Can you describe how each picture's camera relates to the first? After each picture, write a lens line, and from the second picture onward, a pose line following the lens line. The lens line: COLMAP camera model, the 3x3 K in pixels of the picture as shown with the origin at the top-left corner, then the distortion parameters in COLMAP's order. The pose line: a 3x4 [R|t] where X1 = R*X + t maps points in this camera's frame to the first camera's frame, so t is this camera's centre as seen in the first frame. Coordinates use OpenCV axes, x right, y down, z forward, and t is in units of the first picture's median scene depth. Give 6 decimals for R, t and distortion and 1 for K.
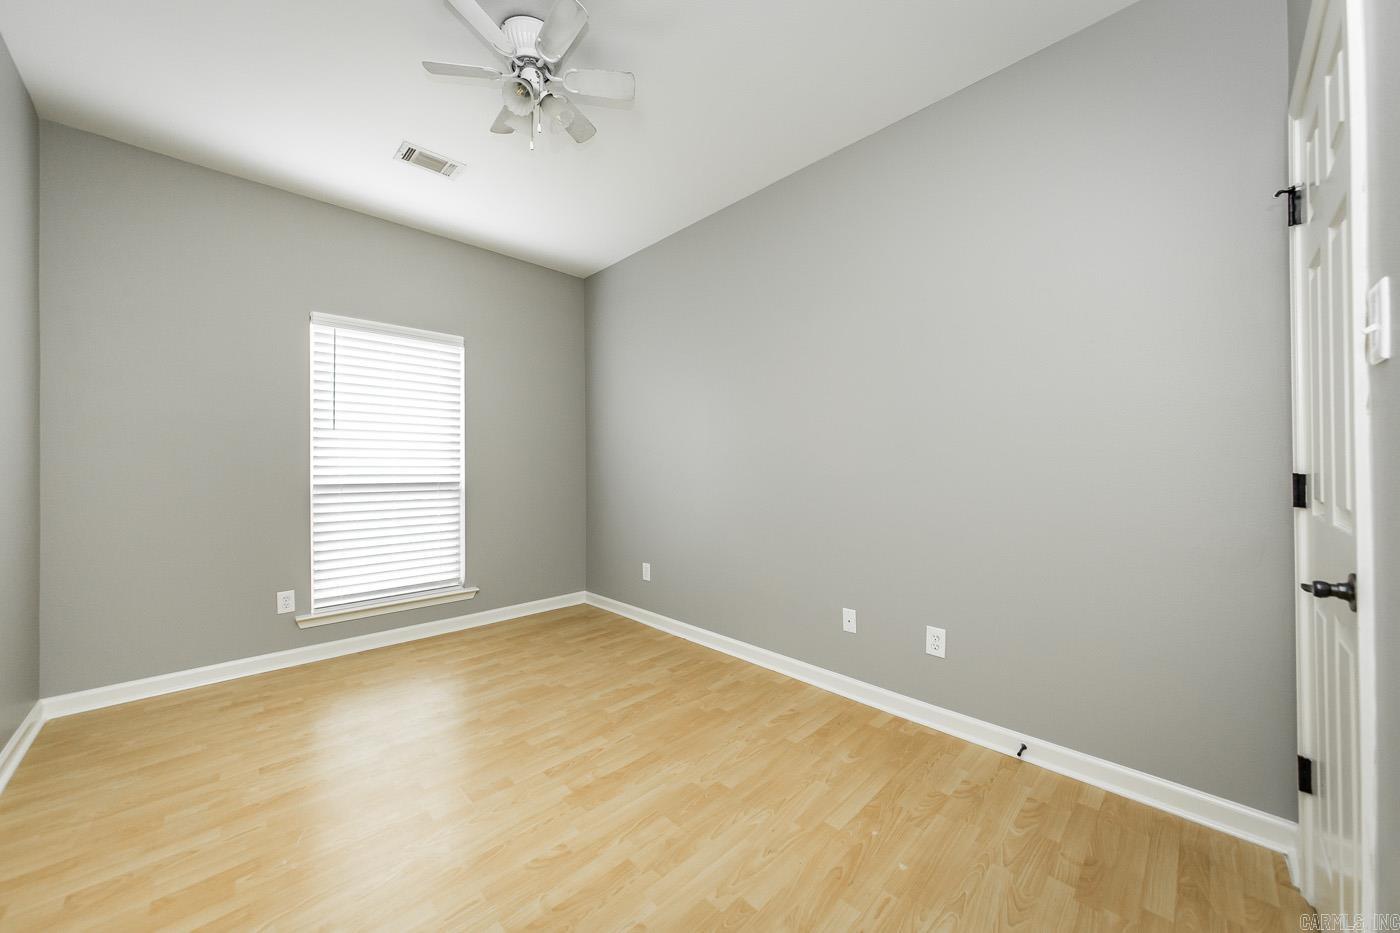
lens RADIAL K [[501.6, 0, 701.0], [0, 501.6, 462.1], [0, 0, 1]] dist [-0.009425, -0.000193]
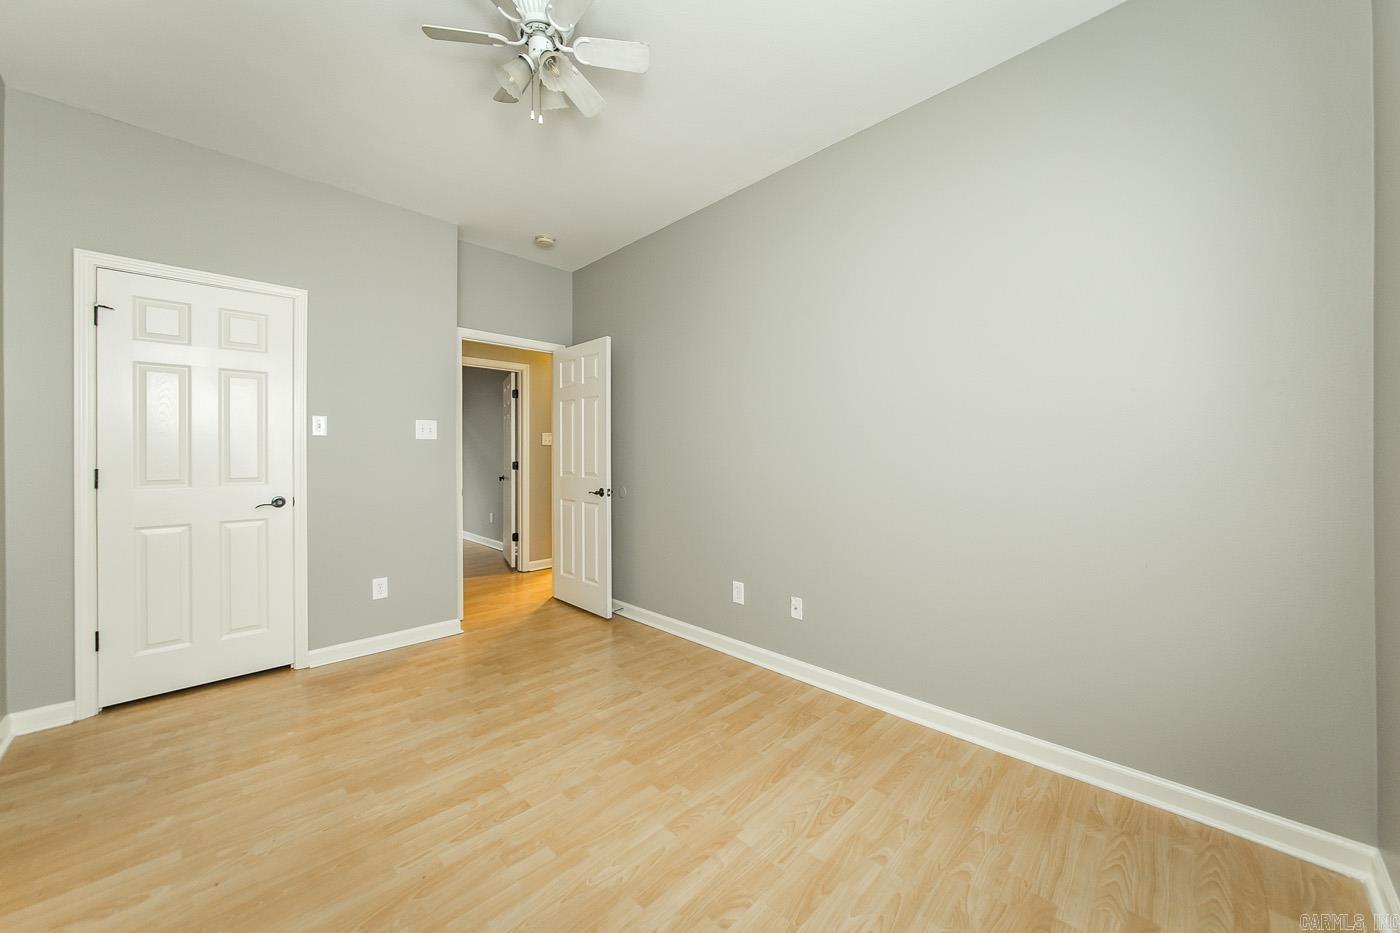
lens RADIAL K [[501.6, 0, 701.0], [0, 501.6, 462.1], [0, 0, 1]] dist [-0.009425, -0.000193]
pose [[-0.999829, 0.008760, -0.016316, -0.620918], [0.008751, 0.999962, 0.000625, 0.008163], [0.016321, 0.000482, -0.999867, 1.931461]]
